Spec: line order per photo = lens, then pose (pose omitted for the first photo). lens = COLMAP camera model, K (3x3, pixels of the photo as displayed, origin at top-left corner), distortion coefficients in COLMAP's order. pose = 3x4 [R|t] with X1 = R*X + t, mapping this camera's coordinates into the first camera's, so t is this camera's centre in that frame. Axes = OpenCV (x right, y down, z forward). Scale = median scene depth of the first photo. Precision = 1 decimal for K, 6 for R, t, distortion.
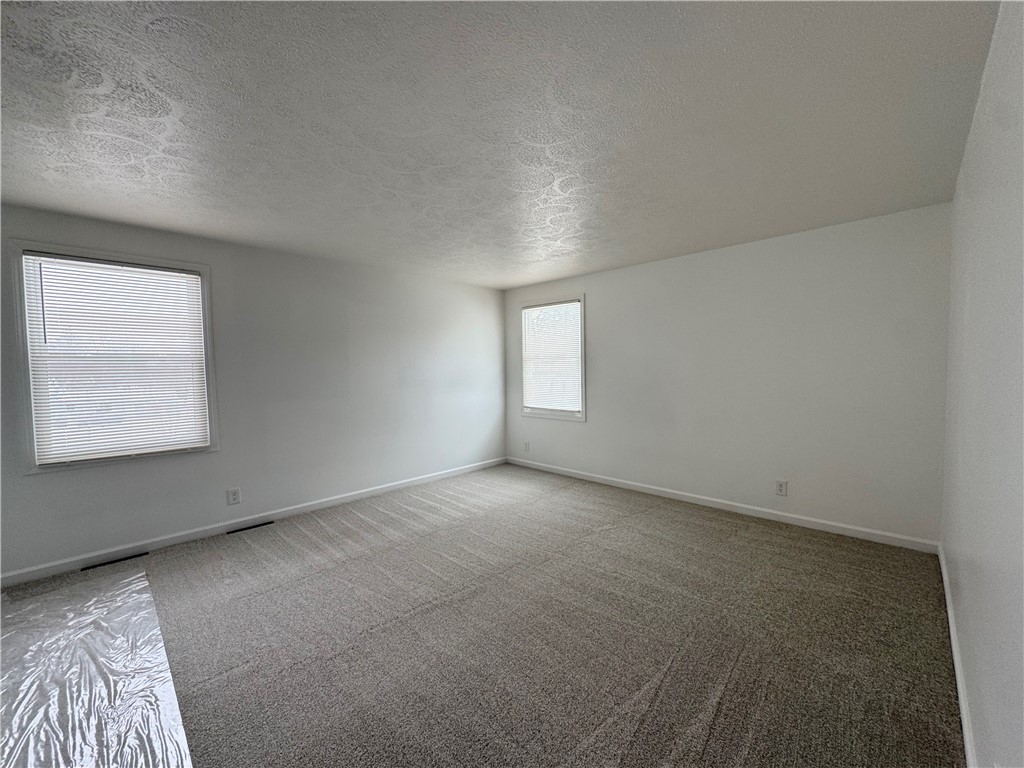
lens RADIAL K [[411.2, 0, 513.5], [0, 411.2, 384.8], [0, 0, 1]] dist [-0.004665, 0.000535]
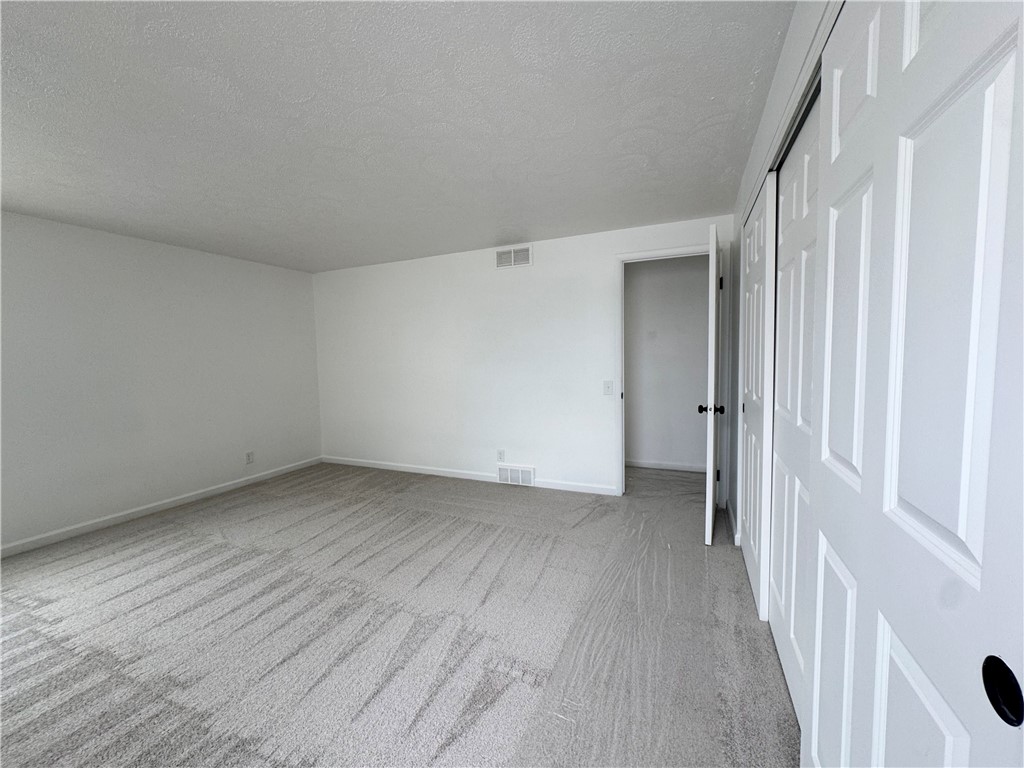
lens RADIAL K [[411.2, 0, 513.1], [0, 411.2, 383.5], [0, 0, 1]] dist [-0.004665, 0.000535]
pose [[-0.361736, -0.042680, 0.931303, -1.182492], [0.062705, 0.995575, 0.069982, -0.024799], [-0.930169, 0.083713, -0.357459, 0.947798]]
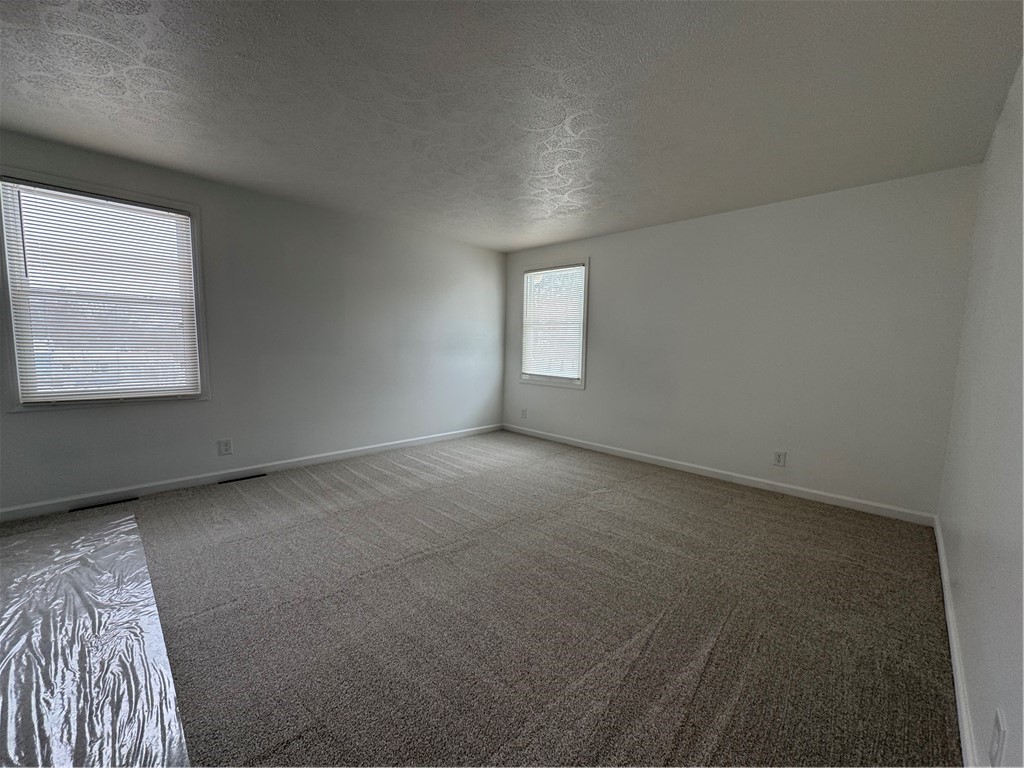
lens RADIAL K [[411.2, 0, 512.6], [0, 411.2, 385.3], [0, 0, 1]] dist [-0.004665, 0.000535]
pose [[0.999301, 0.037123, 0.004430, -0.003288], [-0.037311, 0.997781, 0.055147, 0.062830], [-0.002373, -0.055273, 0.998468, 0.031656]]
